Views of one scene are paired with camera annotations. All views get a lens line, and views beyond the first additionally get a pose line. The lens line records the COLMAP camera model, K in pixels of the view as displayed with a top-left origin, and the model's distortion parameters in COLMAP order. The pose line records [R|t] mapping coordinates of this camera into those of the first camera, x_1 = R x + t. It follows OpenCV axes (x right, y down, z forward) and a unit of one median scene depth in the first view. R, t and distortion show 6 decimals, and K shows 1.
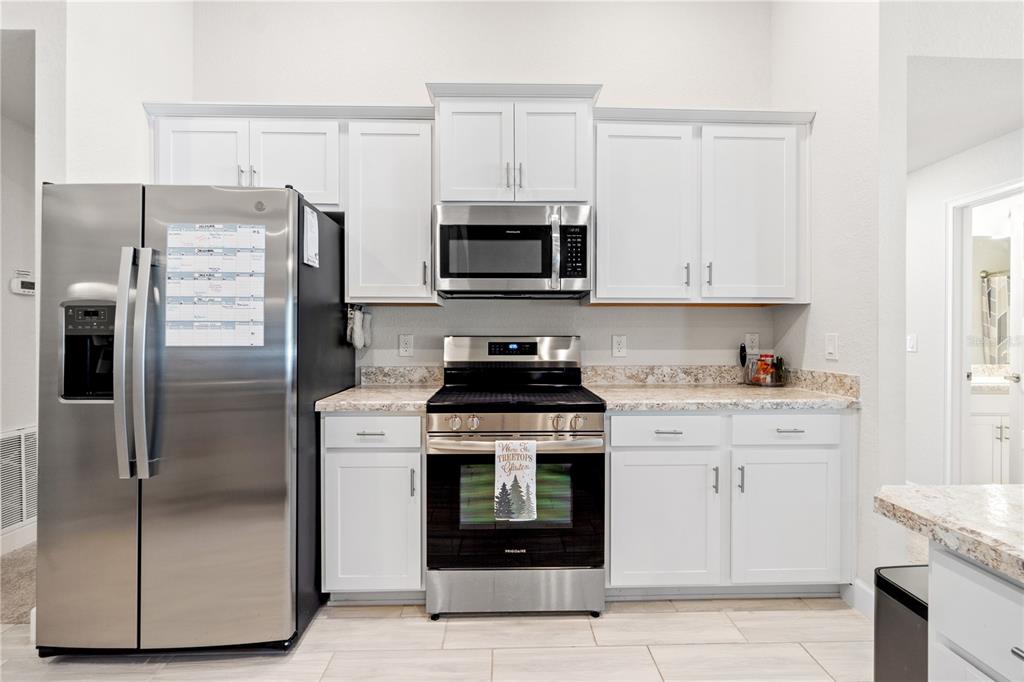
lens RADIAL K [[441.0, 0, 505.8], [0, 441.0, 334.4], [0, 0, 1]] dist [0.000107, 0.000565]
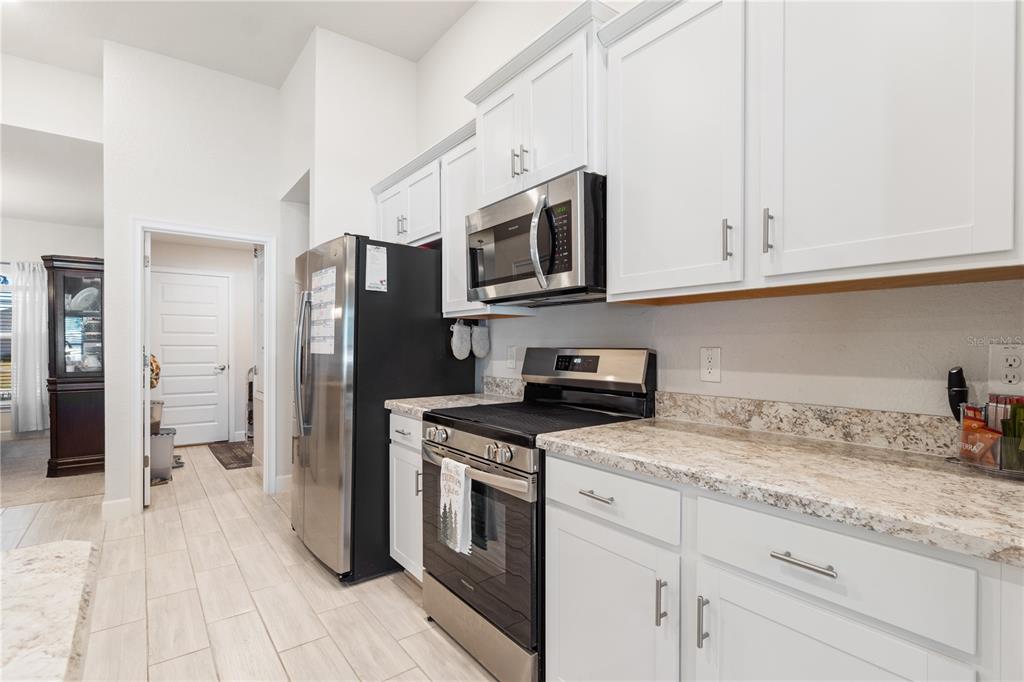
lens RADIAL K [[481.8, 0, 504.1], [0, 481.8, 347.7], [0, 0, 1]] dist [0.001673, 0.000262]
pose [[0.592433, 0.003214, -0.805614, 0.699205], [-0.001100, 0.999994, 0.003181, 0.000515], [0.805619, -0.000999, 0.592433, 0.383666]]
